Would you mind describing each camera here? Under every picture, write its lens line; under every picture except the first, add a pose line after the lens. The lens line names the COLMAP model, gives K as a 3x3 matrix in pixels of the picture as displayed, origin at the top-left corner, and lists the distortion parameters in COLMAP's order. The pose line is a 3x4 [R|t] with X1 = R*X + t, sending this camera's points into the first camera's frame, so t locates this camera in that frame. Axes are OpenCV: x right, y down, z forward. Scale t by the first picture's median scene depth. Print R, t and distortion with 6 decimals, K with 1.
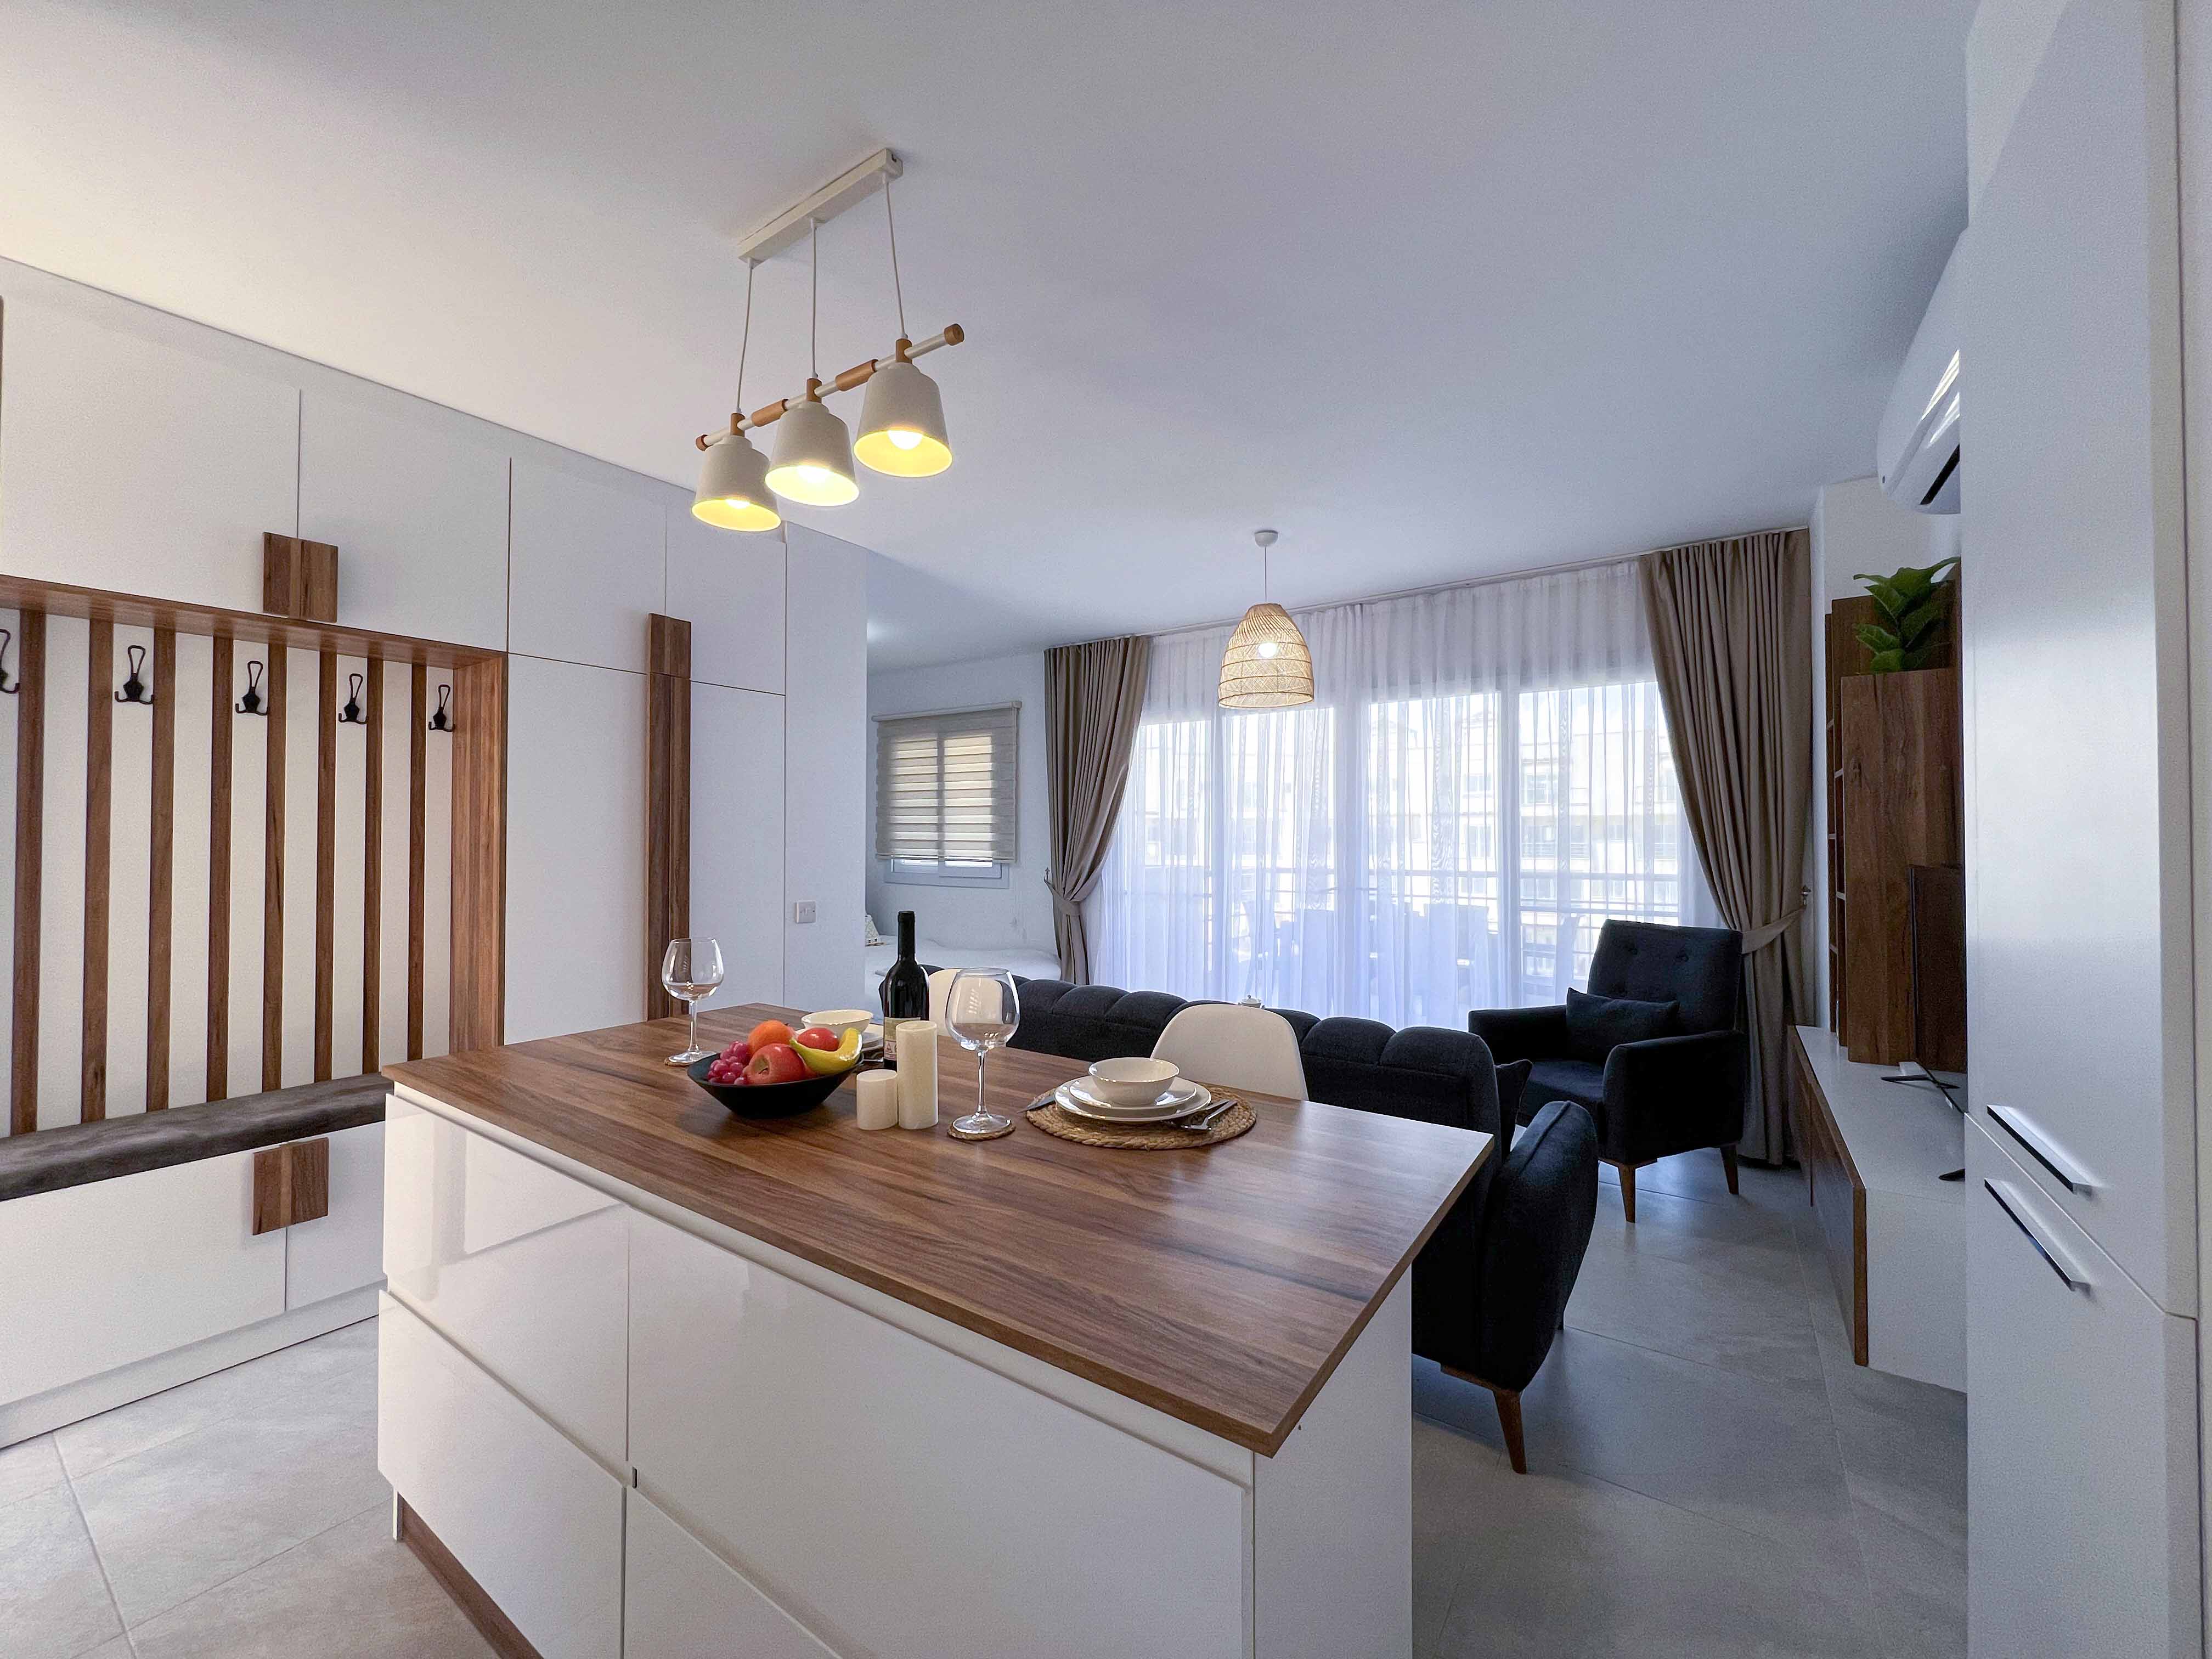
lens RADIAL K [[882.7, 0, 1100.5], [0, 882.7, 828.3], [0, 0, 1]] dist [-0.001959, 0.000244]
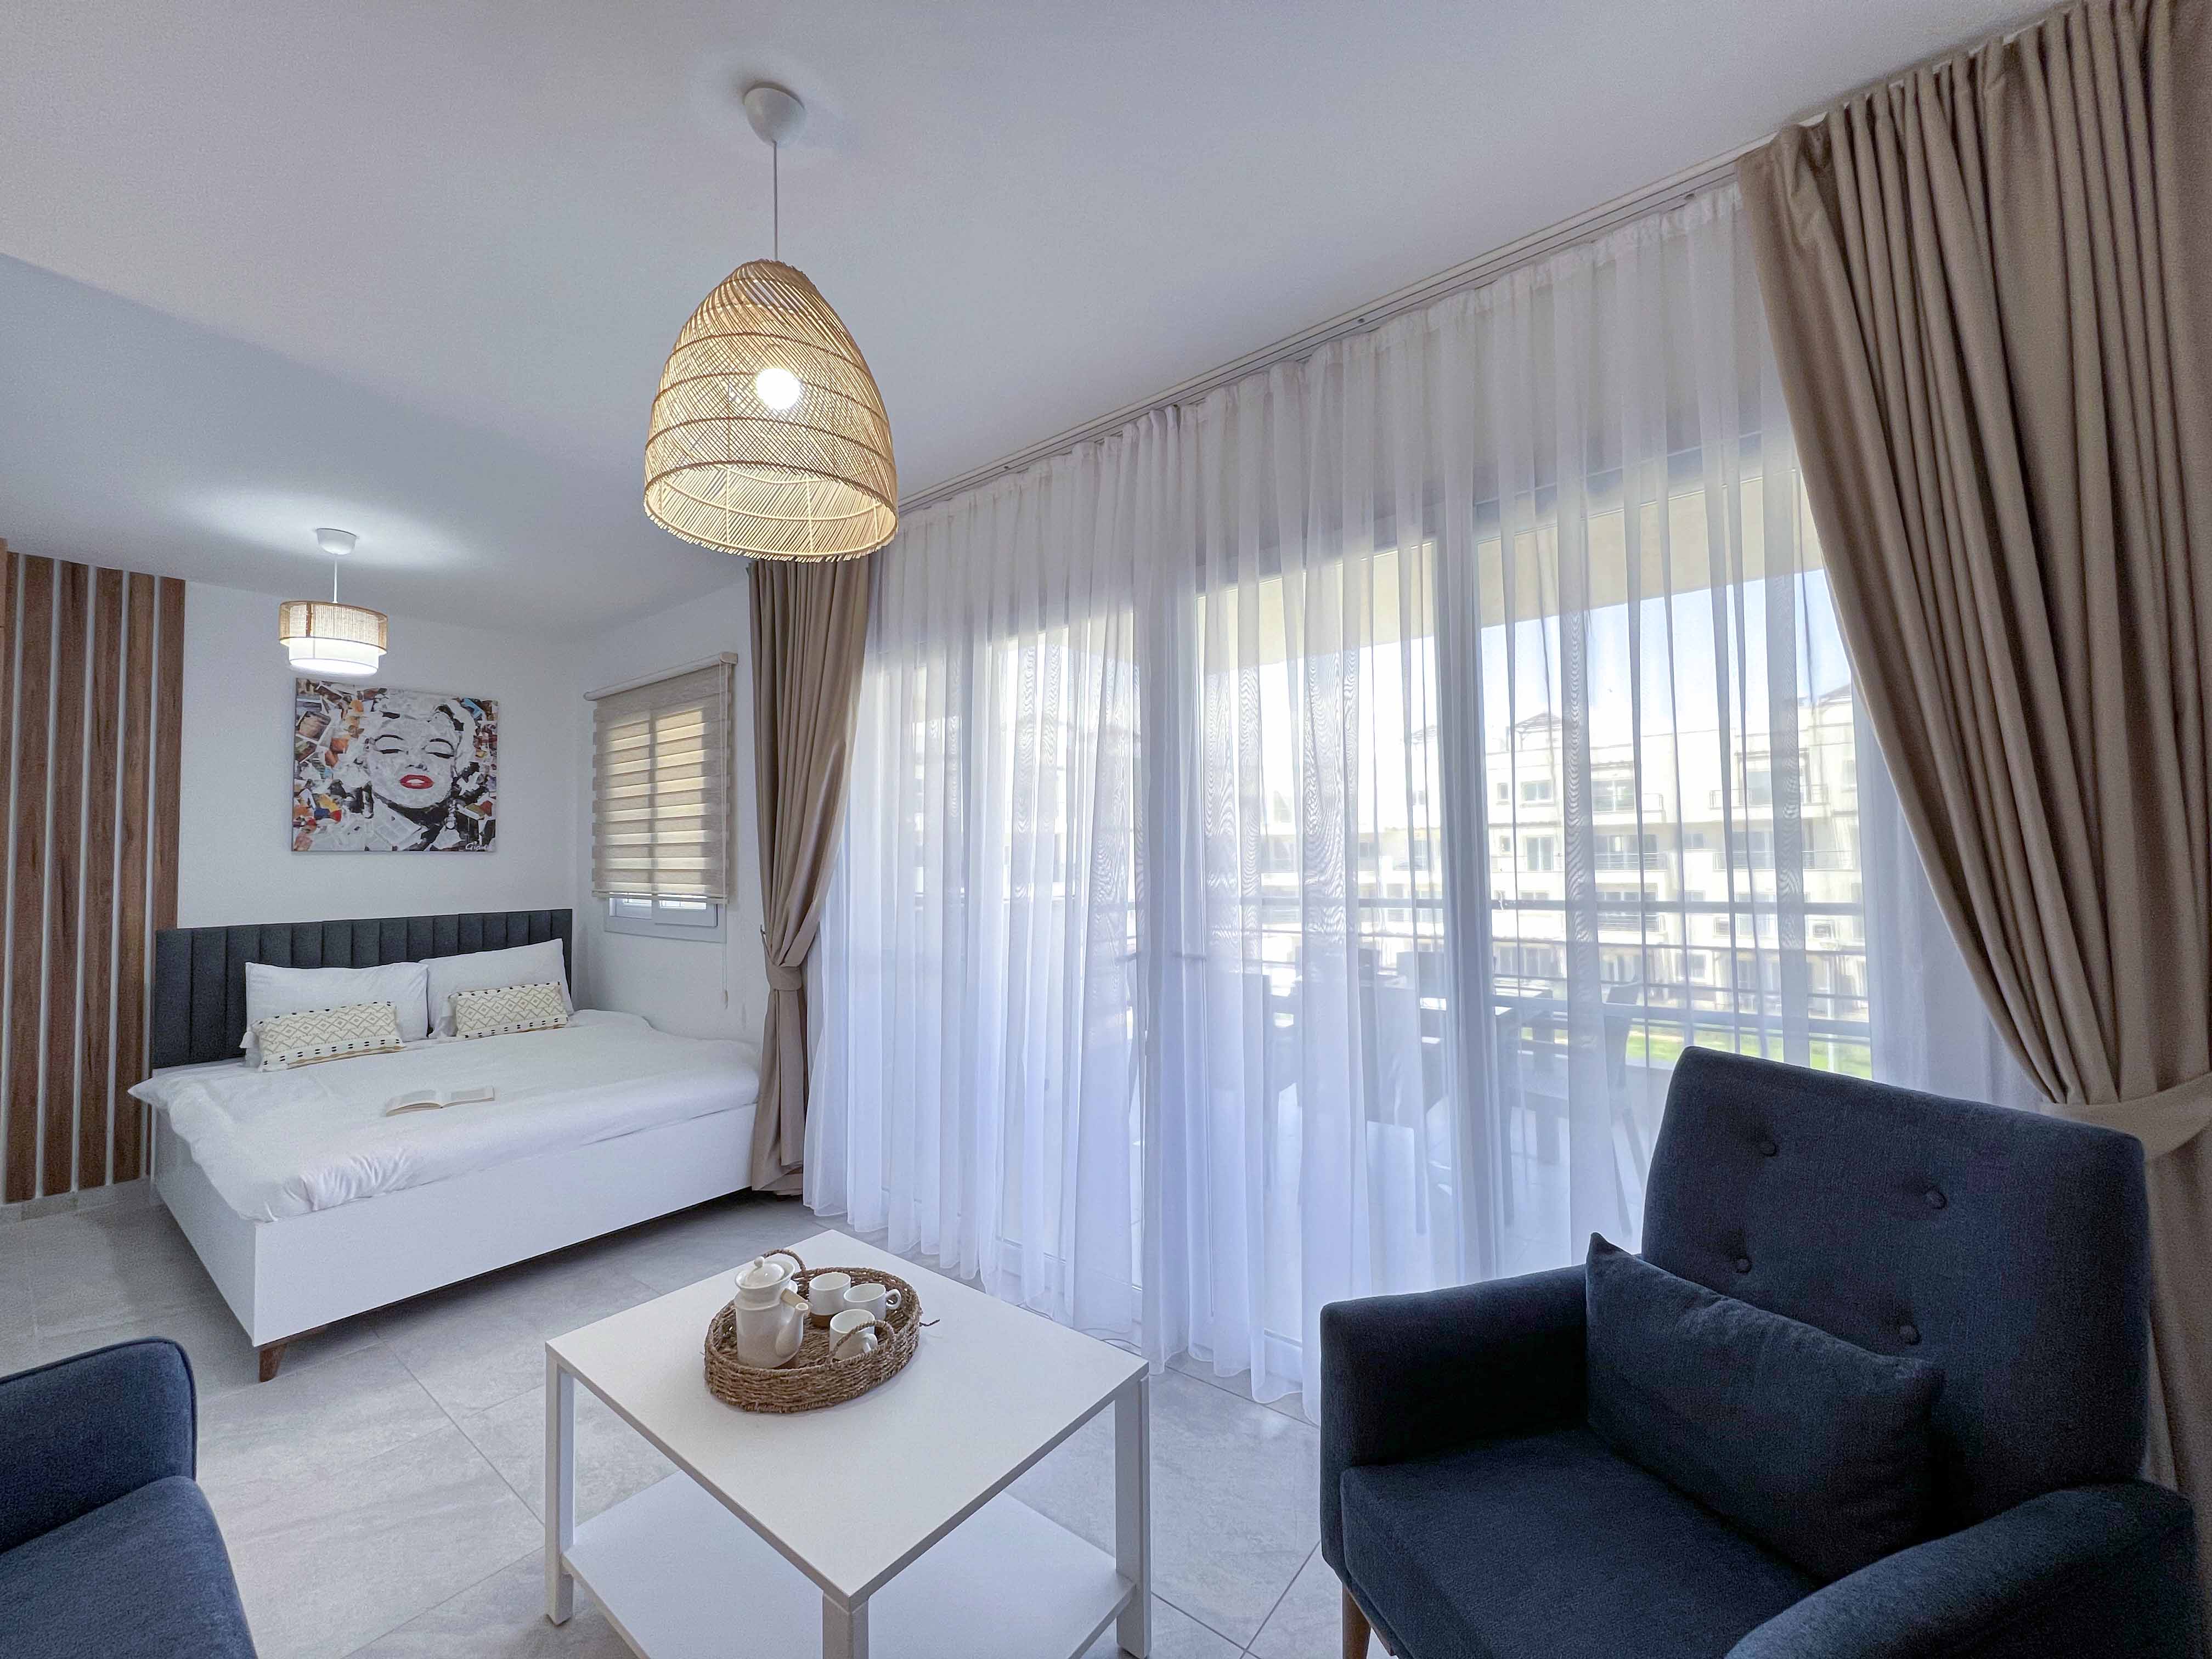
lens RADIAL K [[882.7, 0, 1100.5], [0, 882.7, 828.3], [0, 0, 1]] dist [-0.001959, 0.000244]
pose [[0.997947, -0.020460, -0.060693, 0.301671], [0.019143, 0.999570, -0.022200, 0.005407], [0.061121, 0.020993, 0.997910, 0.525398]]
